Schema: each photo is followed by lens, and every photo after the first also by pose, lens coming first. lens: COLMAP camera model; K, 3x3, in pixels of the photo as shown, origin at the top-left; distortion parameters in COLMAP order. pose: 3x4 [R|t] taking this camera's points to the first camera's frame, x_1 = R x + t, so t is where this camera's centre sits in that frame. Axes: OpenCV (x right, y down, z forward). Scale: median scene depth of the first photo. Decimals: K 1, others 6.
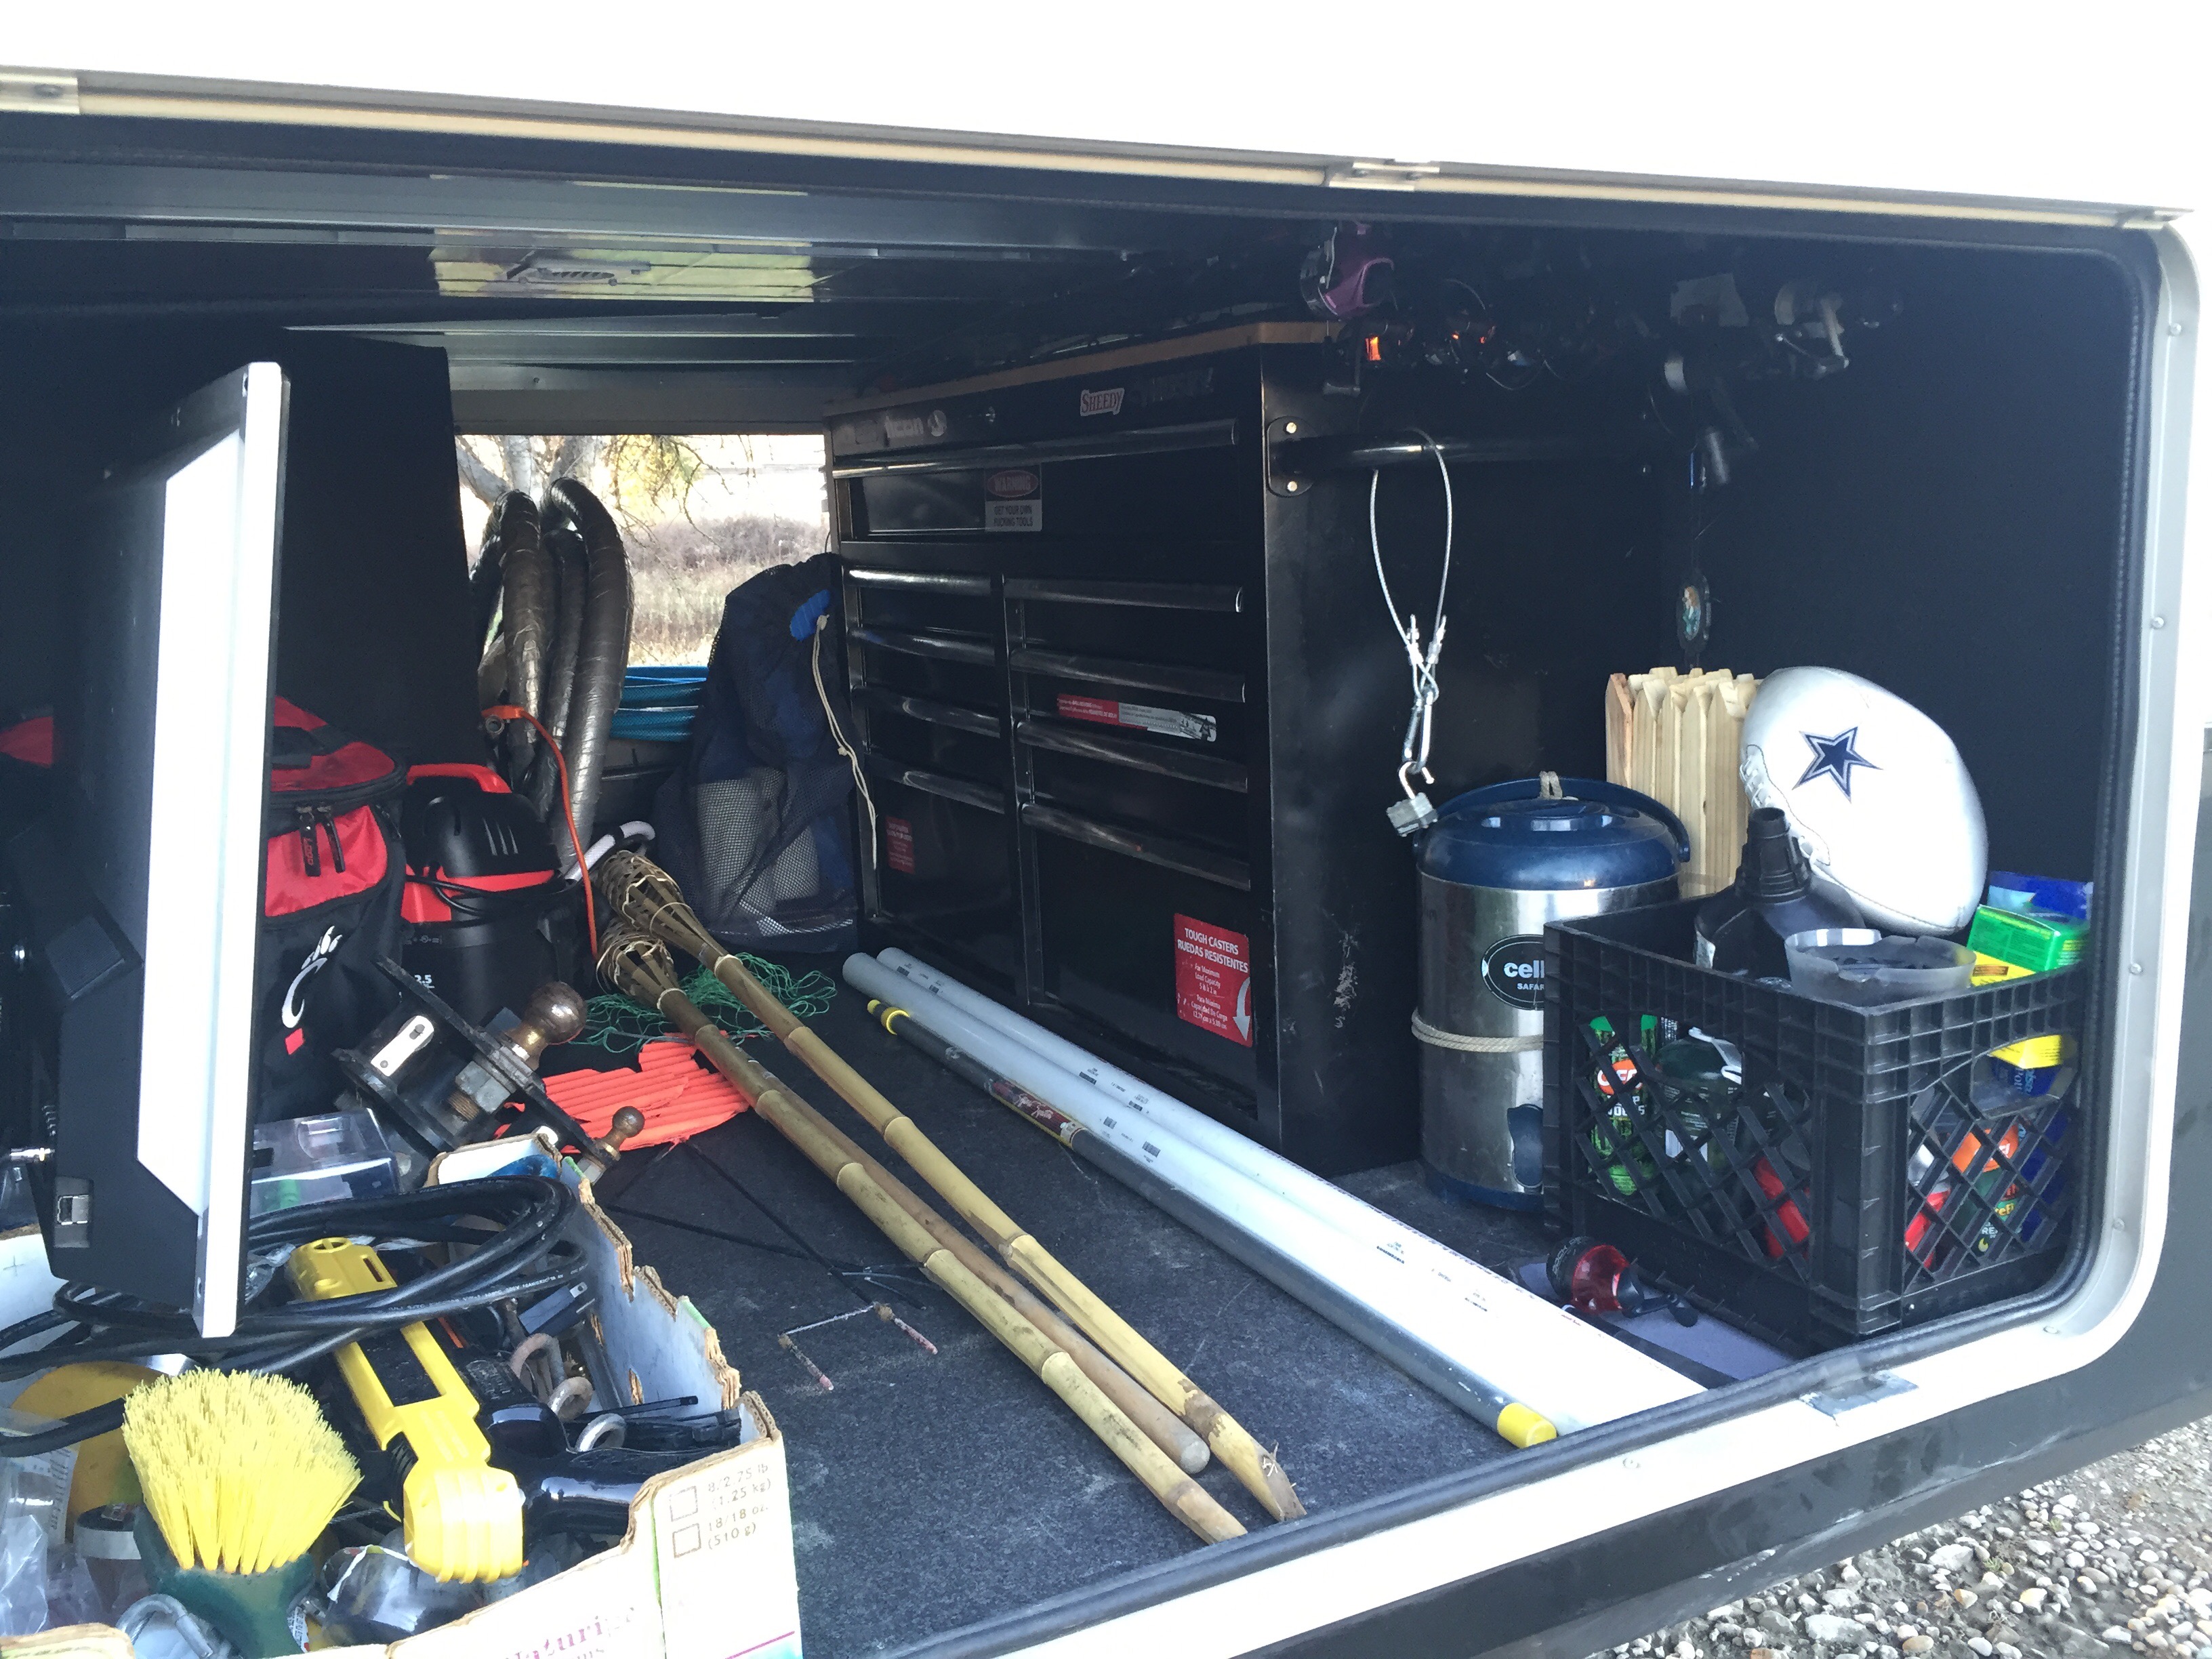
lens RADIAL K [[1911.8, 0, 1104.5], [0, 1911.8, 881.5], [0, 0, 1]] dist [0.104540, -0.148061]
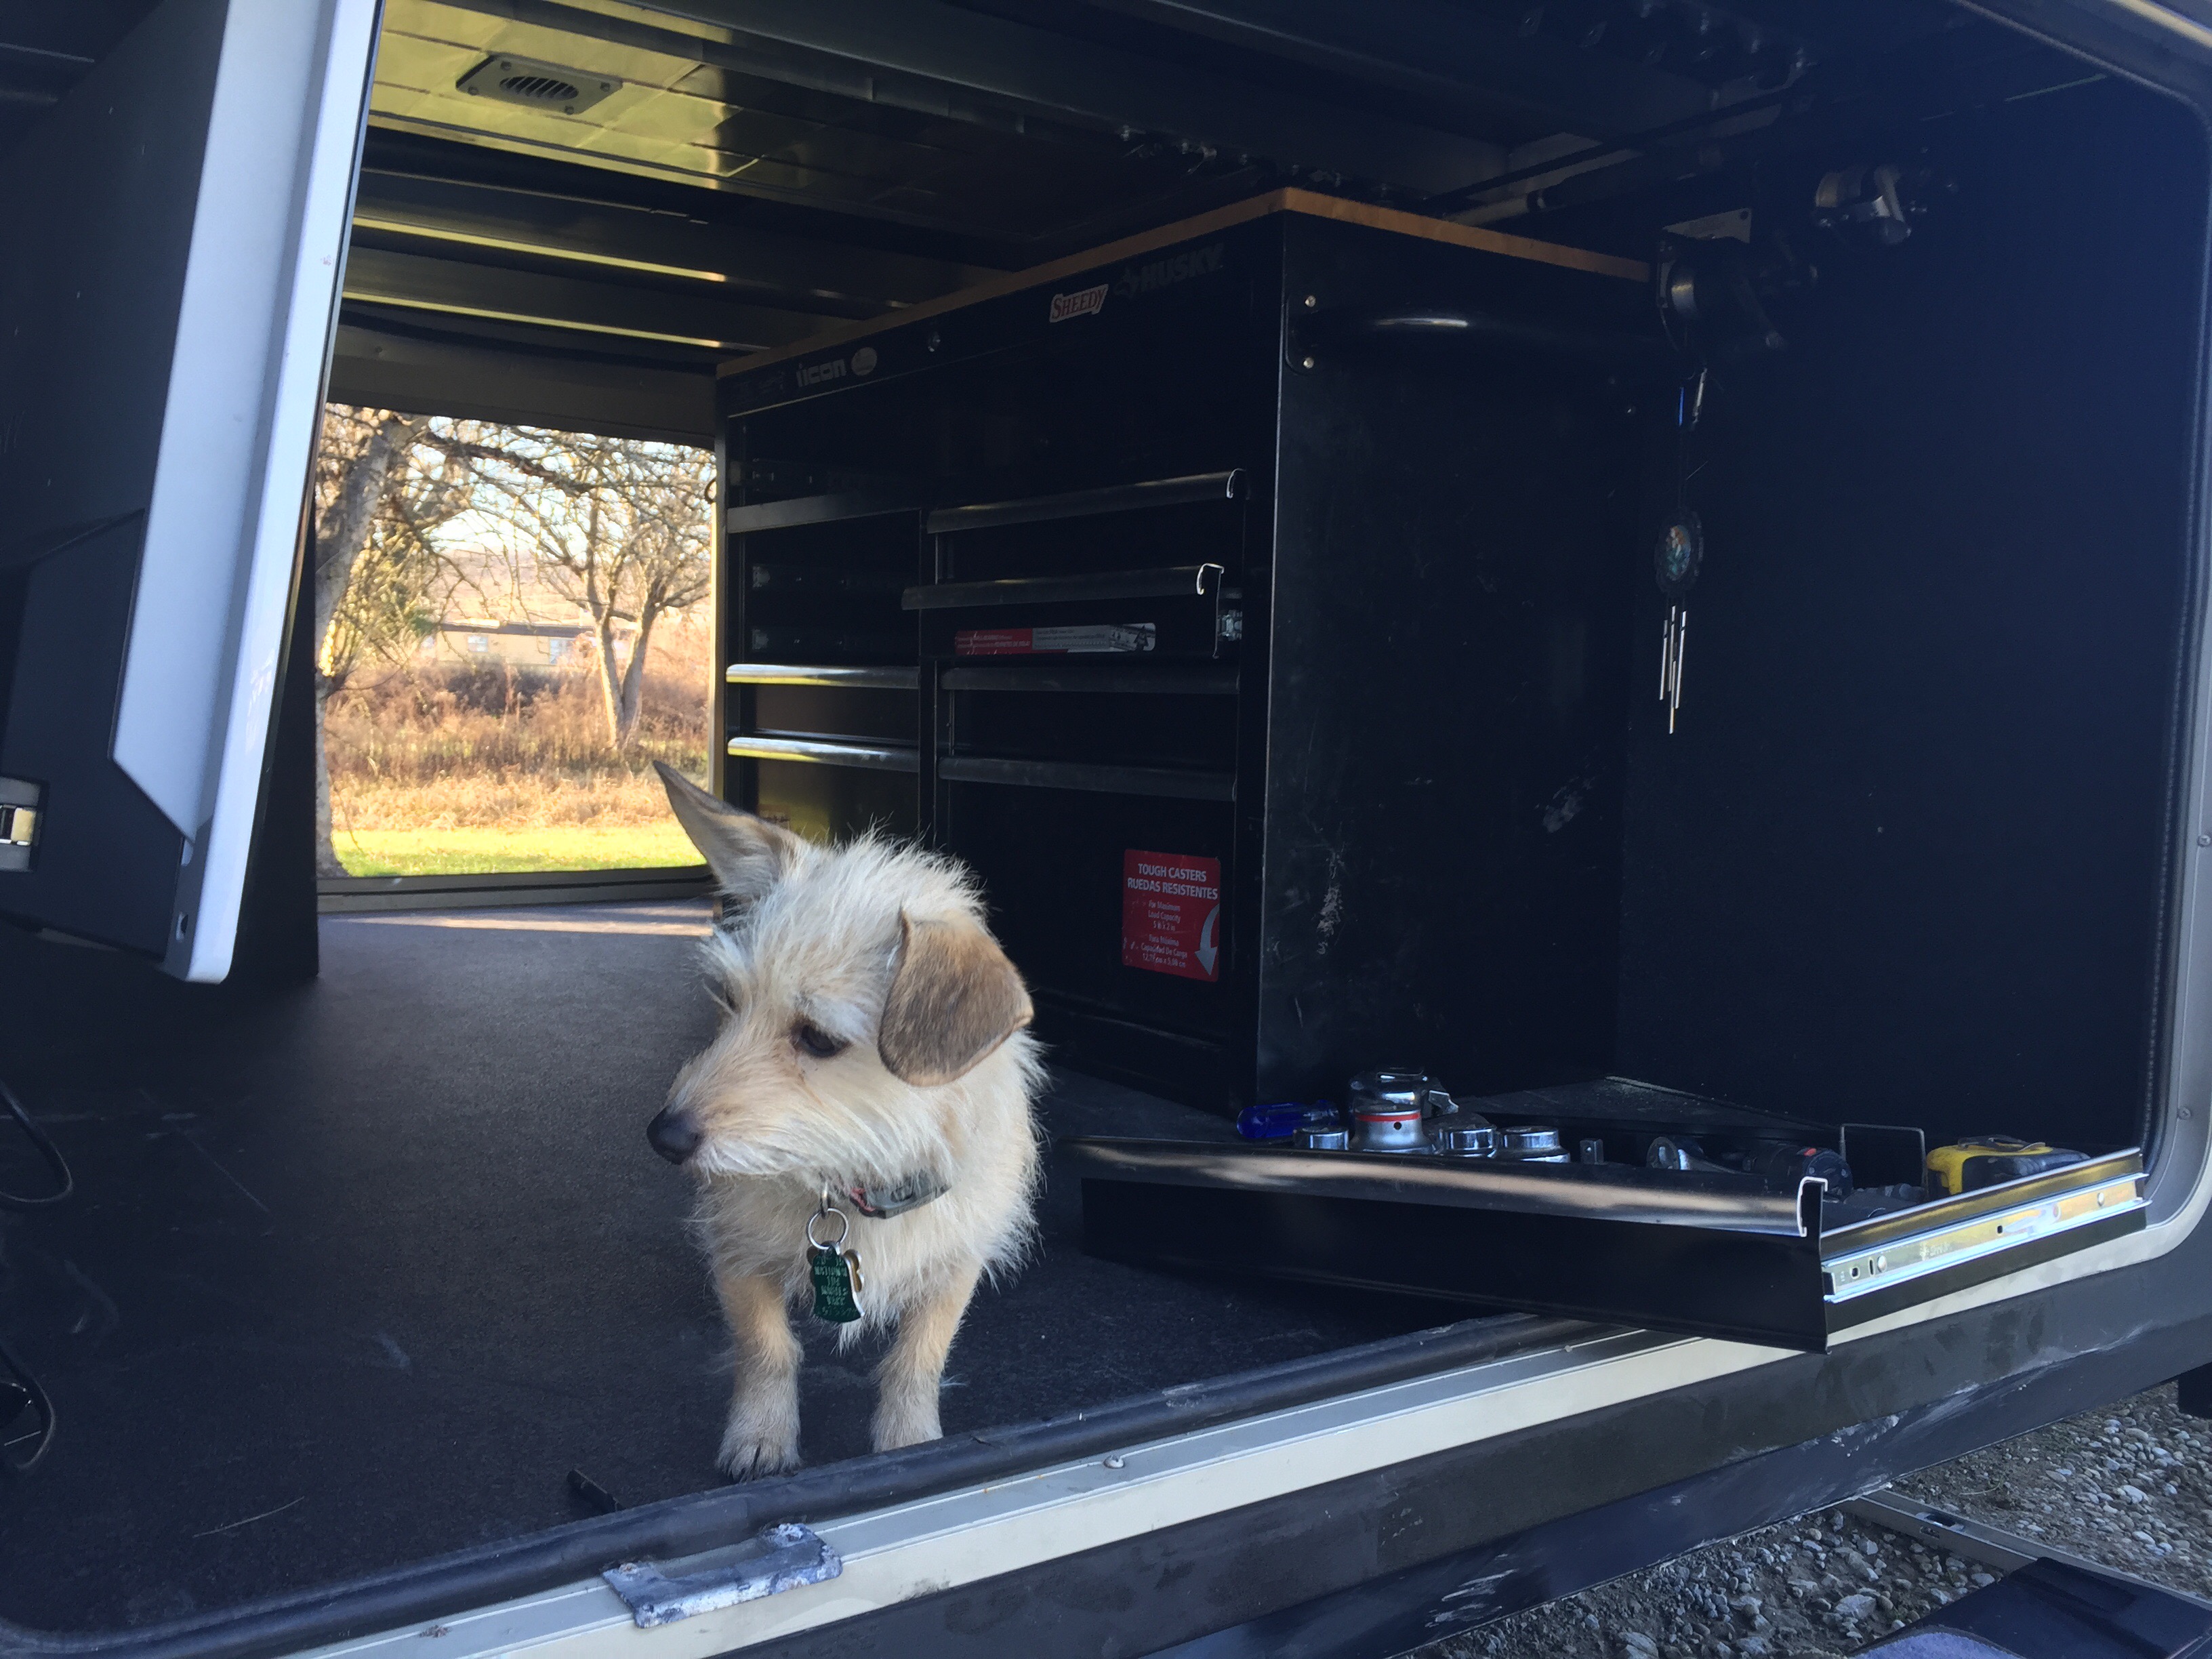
lens RADIAL K [[1912.9, 0, 1104.4], [0, 1912.9, 870.3], [0, 0, 1]] dist [0.105290, -0.148438]
pose [[0.987961, 0.055548, 0.144388, -0.110483], [-0.038794, 0.992449, -0.116360, 0.139101], [-0.149761, 0.109358, 0.982656, 0.089454]]
